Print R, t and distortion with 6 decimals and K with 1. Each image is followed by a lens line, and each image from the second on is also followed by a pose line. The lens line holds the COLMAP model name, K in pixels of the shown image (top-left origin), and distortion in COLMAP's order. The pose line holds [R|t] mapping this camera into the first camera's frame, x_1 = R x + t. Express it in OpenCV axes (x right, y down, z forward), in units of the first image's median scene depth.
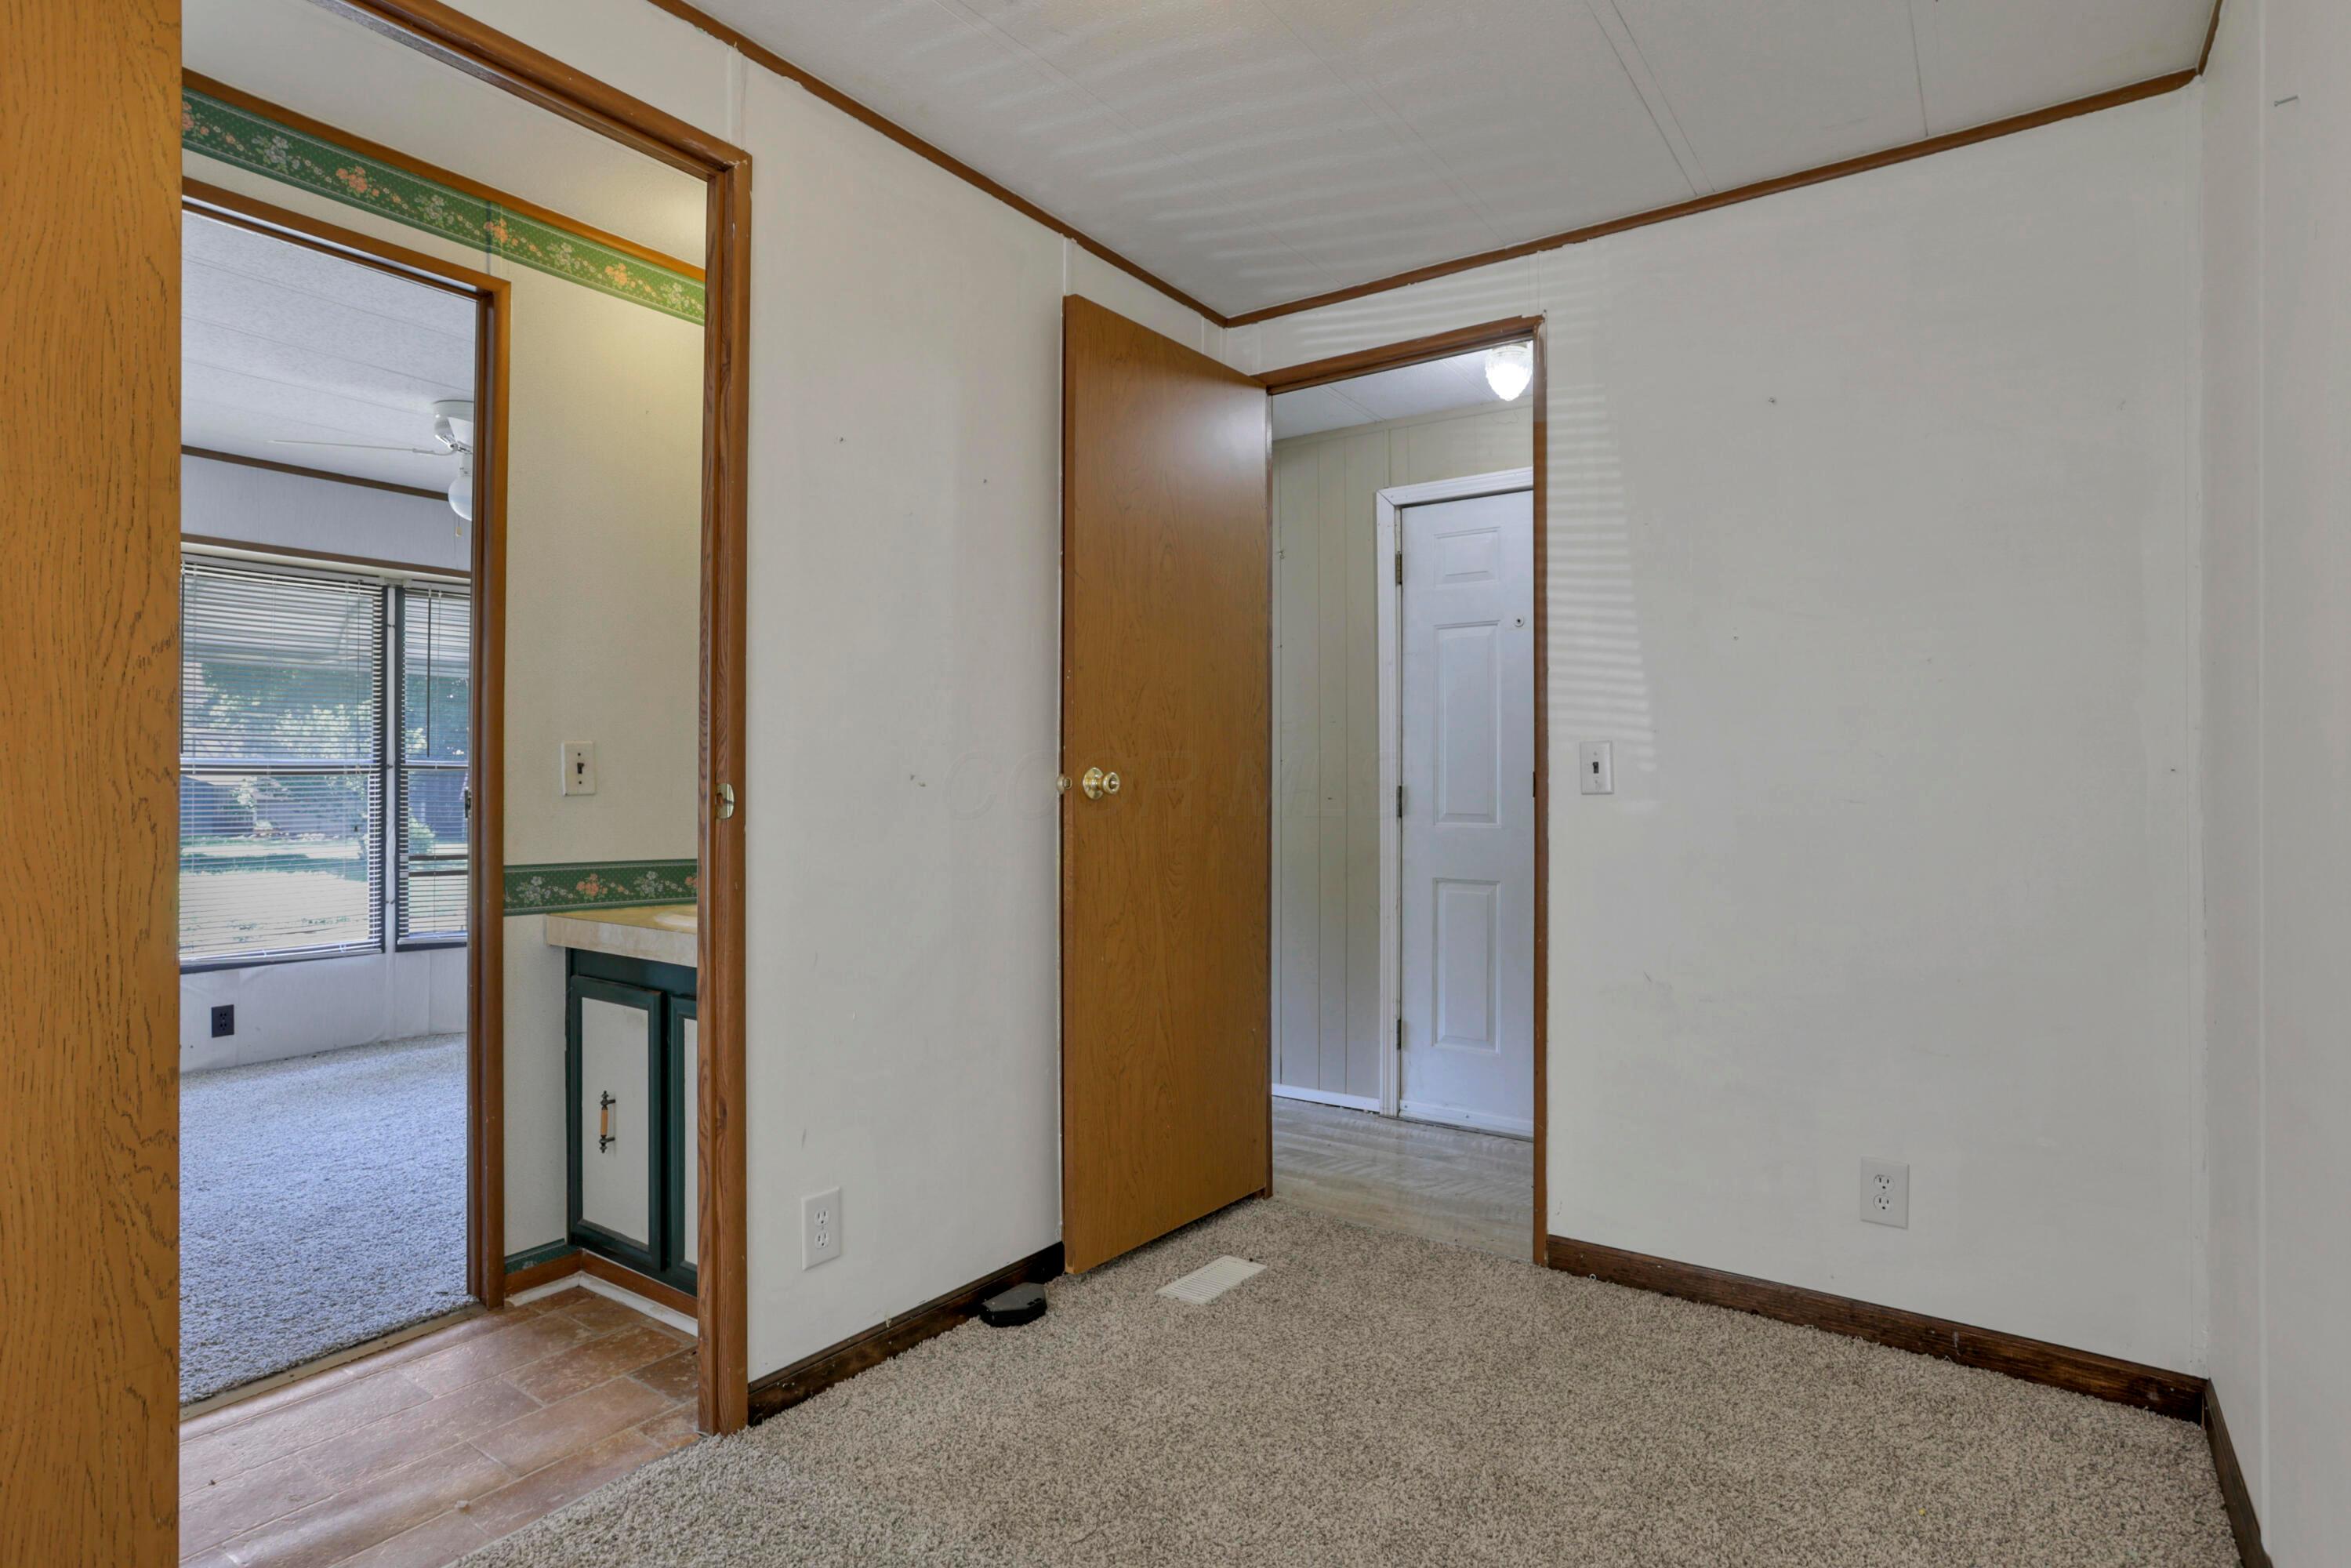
lens RADIAL K [[1206.6, 0, 1182.9], [0, 1206.6, 782.6], [0, 0, 1]] dist [-0.058373, 0.036210]
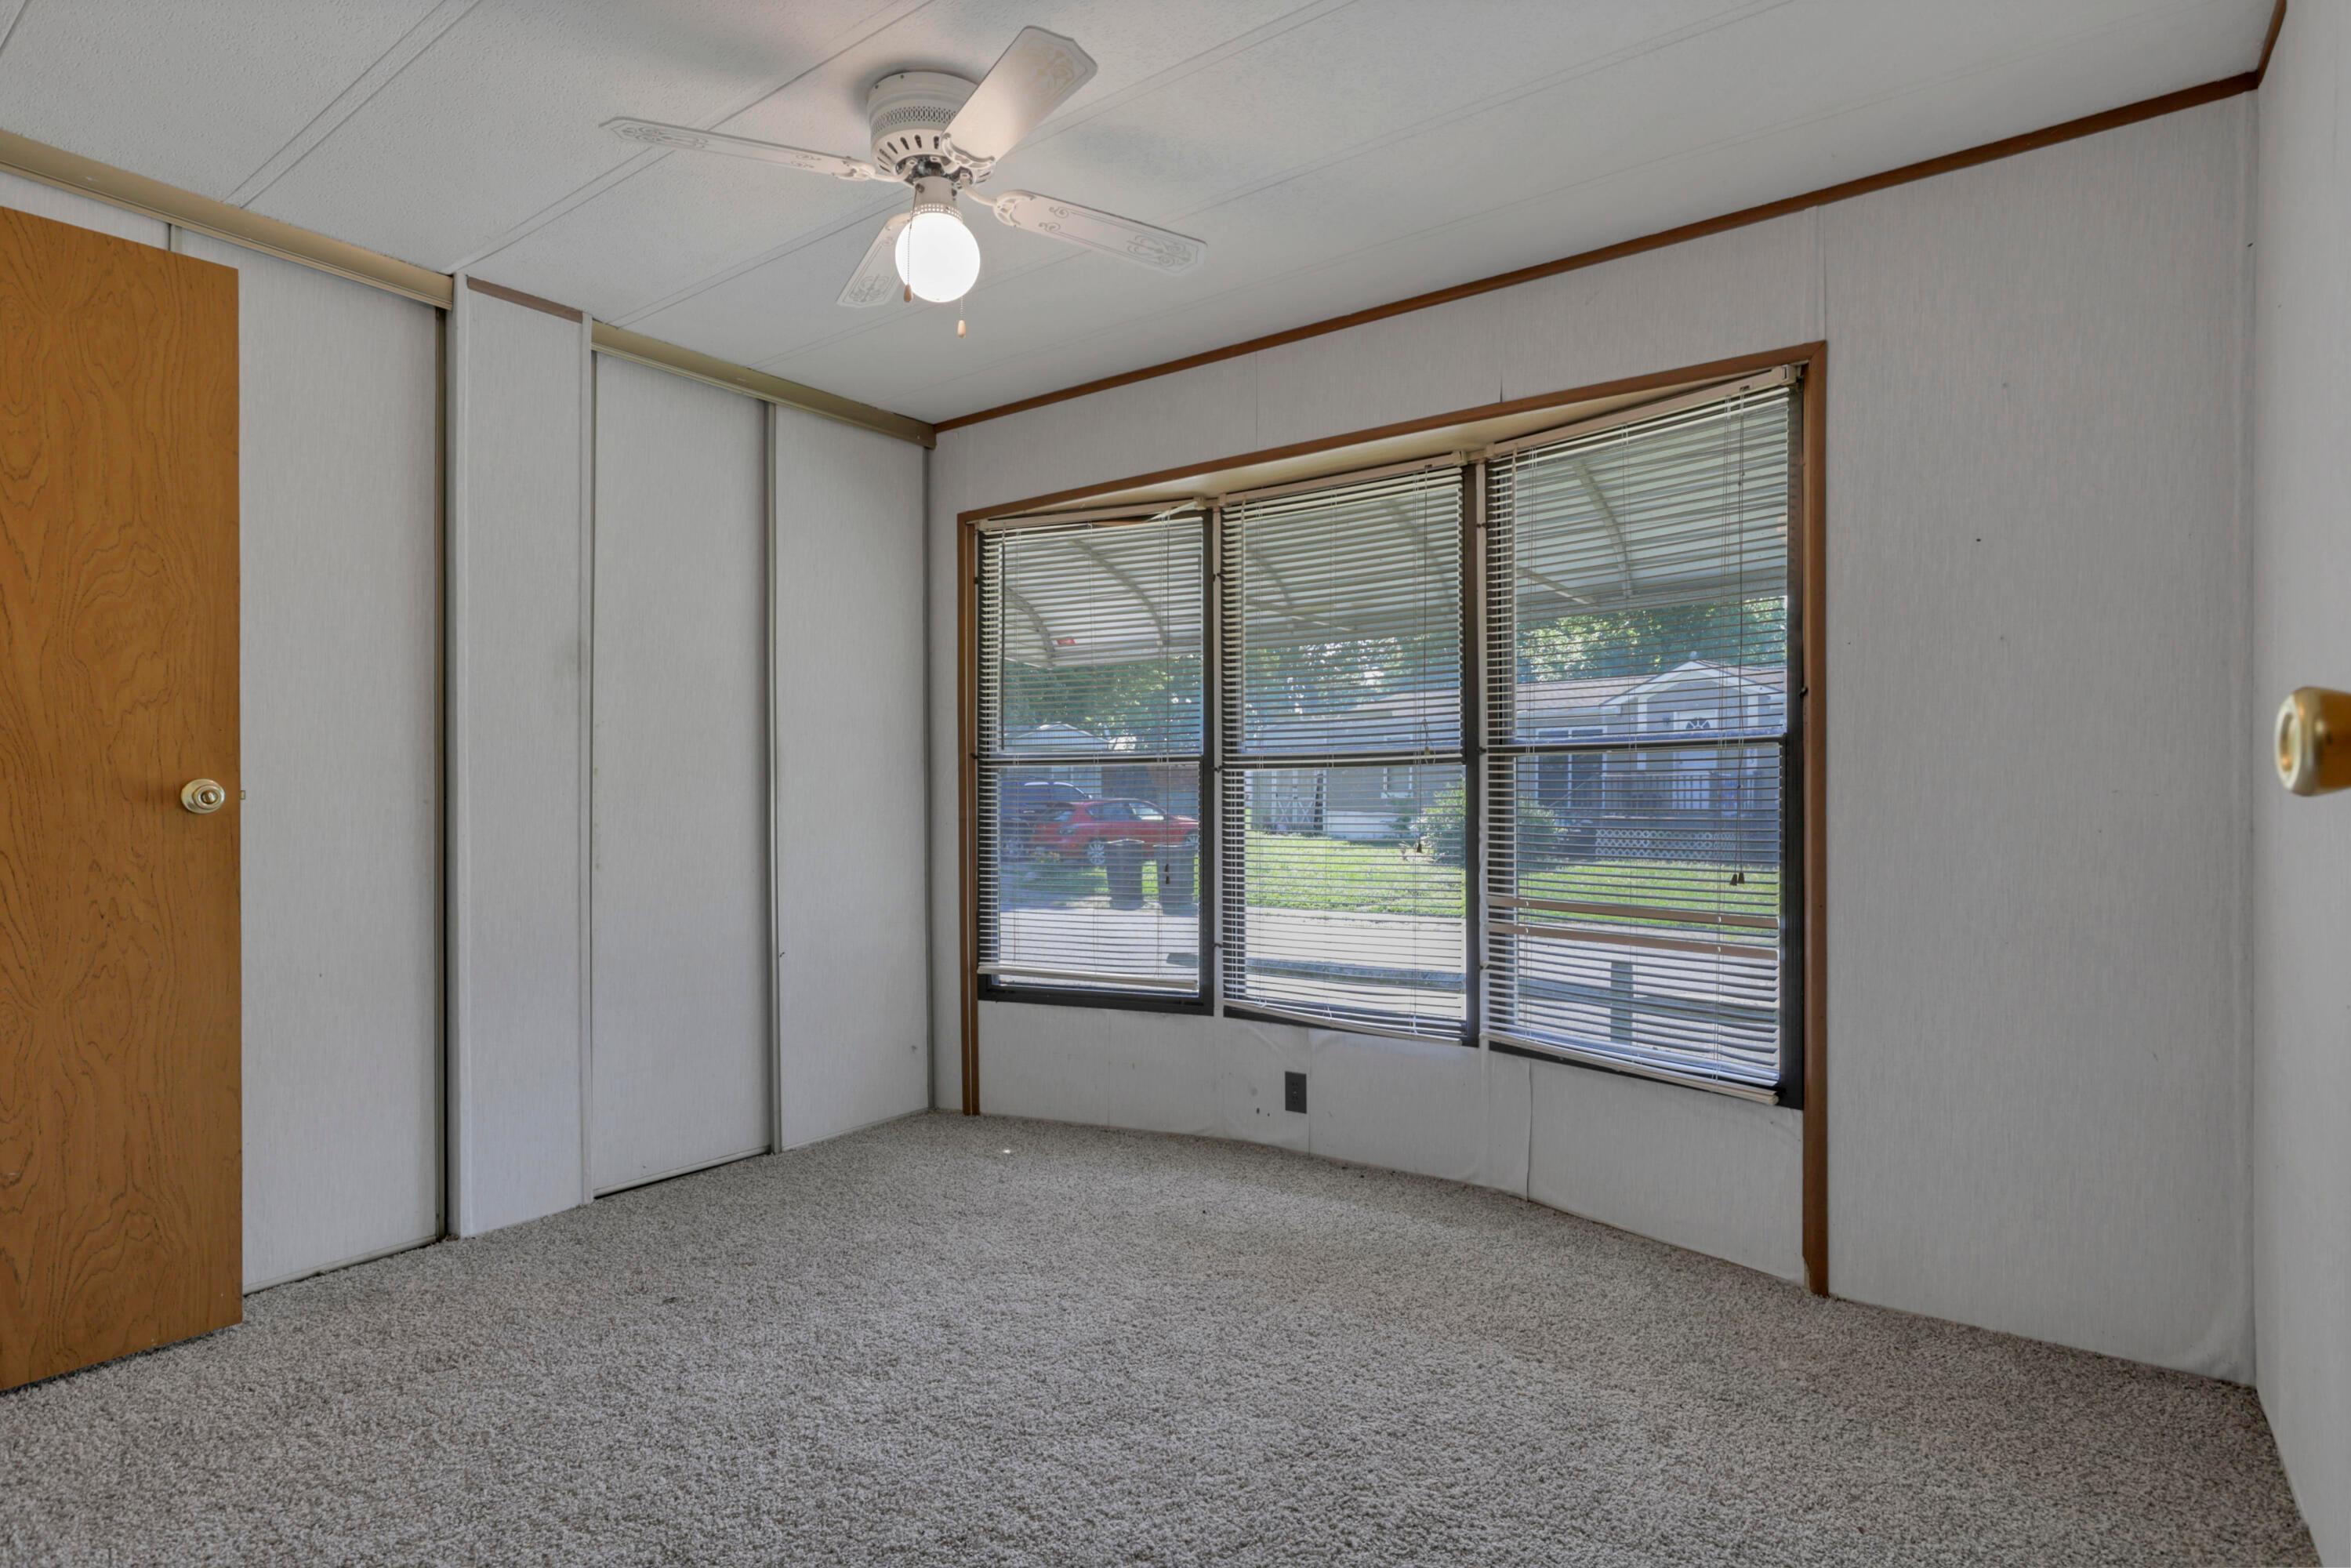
lens RADIAL K [[1206.6, 0, 1182.9], [0, 1206.6, 782.6], [0, 0, 1]] dist [-0.058373, 0.036210]
pose [[-0.021692, -0.009569, -0.999719, -0.067423], [0.008487, 0.999916, -0.009755, 0.015277], [0.999729, -0.008696, -0.021609, 1.613897]]
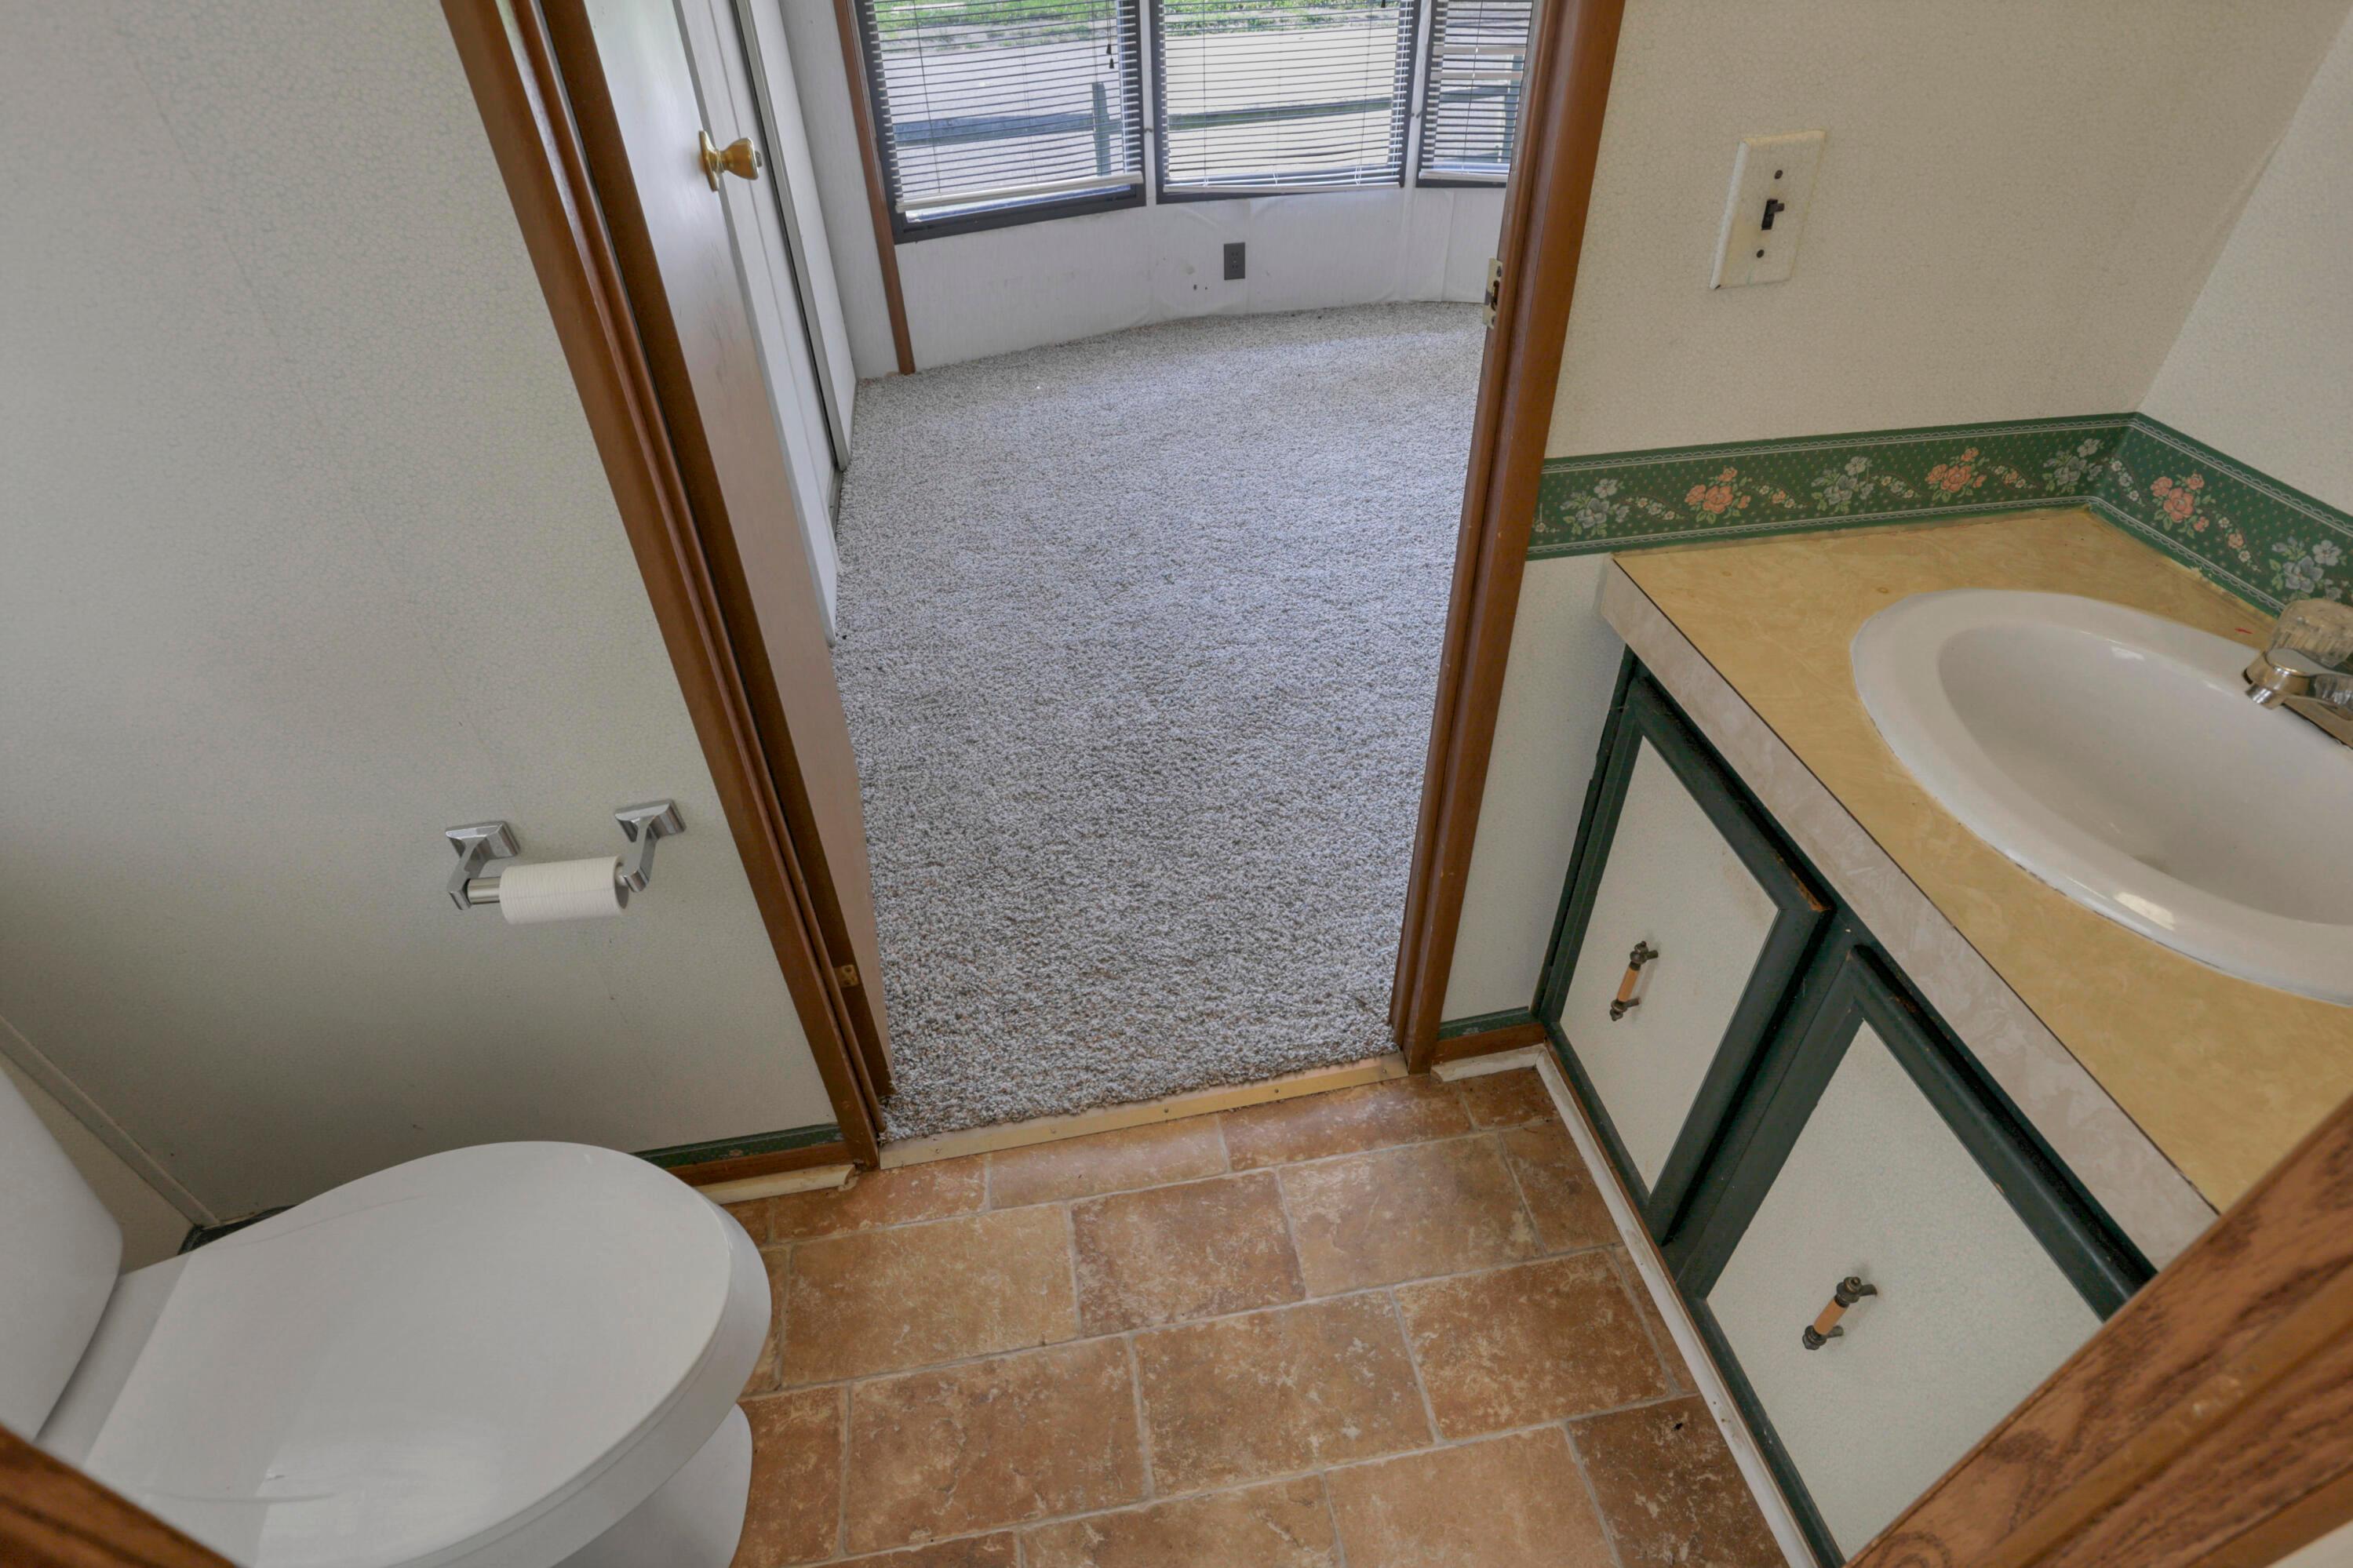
lens RADIAL K [[1207.4, 0, 1183.9], [0, 1207.4, 782.6], [0, 0, 1]] dist [-0.058373, 0.036210]
pose [[0.713522, 0.438077, -0.546785, -0.345783], [0.024215, 0.764531, 0.644132, -0.117186], [0.700214, -0.472843, 0.534902, 0.570127]]
